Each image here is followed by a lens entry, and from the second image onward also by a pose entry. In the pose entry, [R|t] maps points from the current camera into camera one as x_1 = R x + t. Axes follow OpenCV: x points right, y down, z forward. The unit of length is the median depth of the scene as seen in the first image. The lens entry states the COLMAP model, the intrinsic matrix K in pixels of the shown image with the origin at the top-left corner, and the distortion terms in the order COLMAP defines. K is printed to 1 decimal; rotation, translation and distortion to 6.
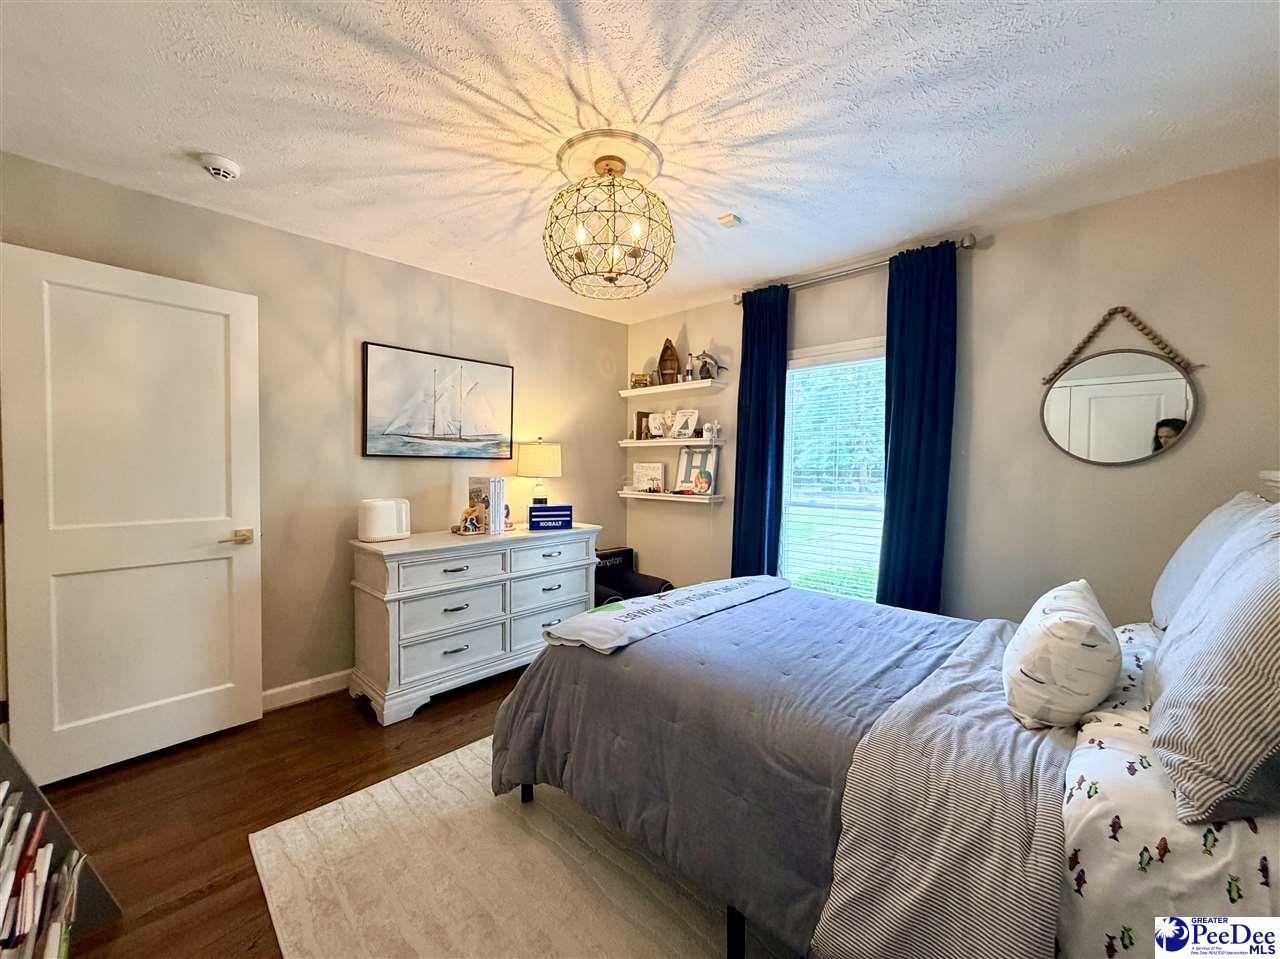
lens RADIAL K [[510.5, 0, 638.5], [0, 510.5, 480.2], [0, 0, 1]] dist [-0.000470, 0.000070]
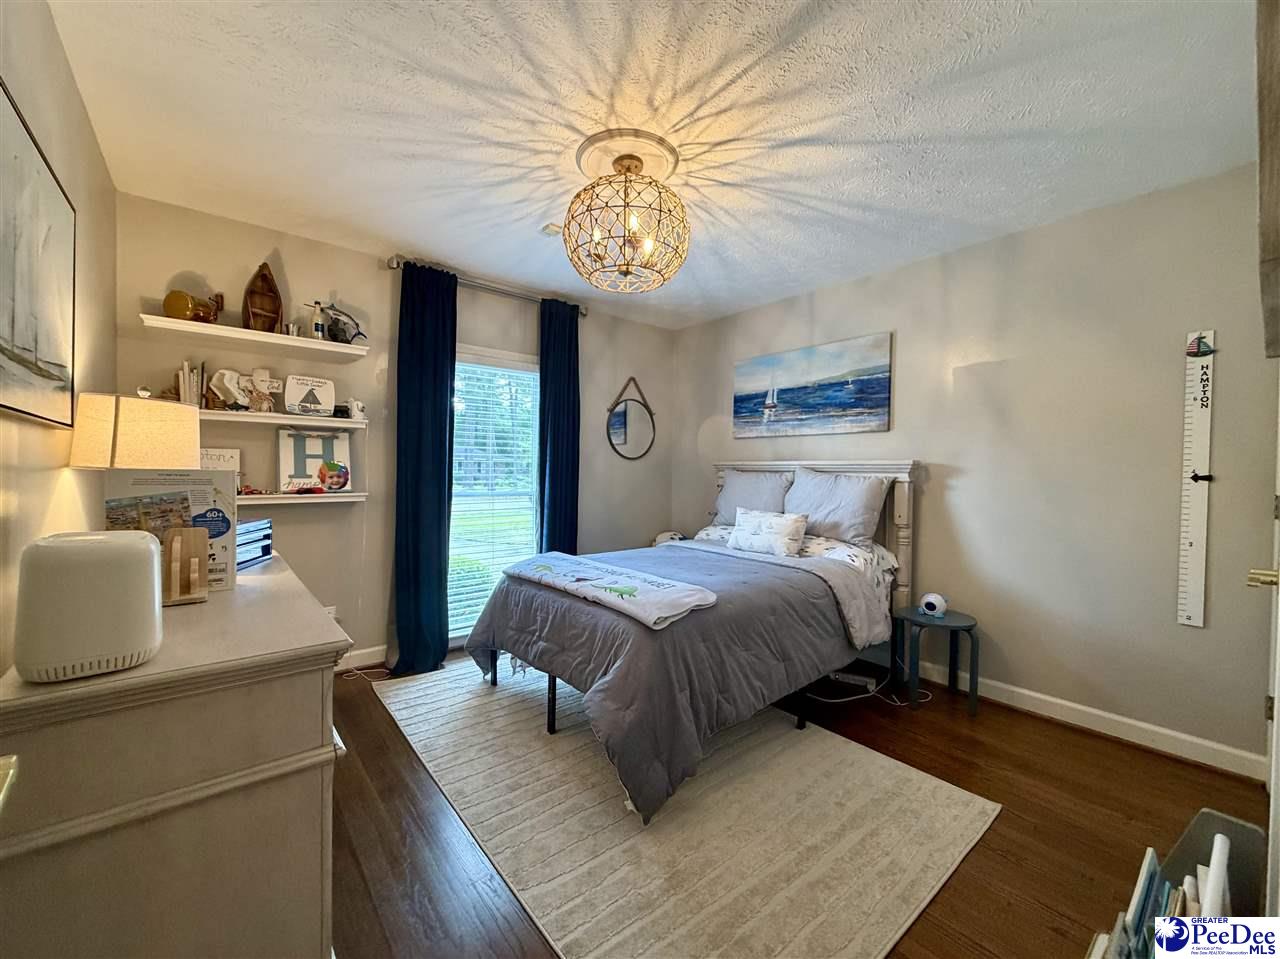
lens RADIAL K [[510.5, 0, 638.5], [0, 510.5, 480.2], [0, 0, 1]] dist [-0.000470, 0.000070]
pose [[0.105311, -0.026100, 0.994097, -0.710081], [0.021994, 0.999472, 0.023911, 0.001952], [-0.994196, 0.019346, 0.105829, 0.566973]]
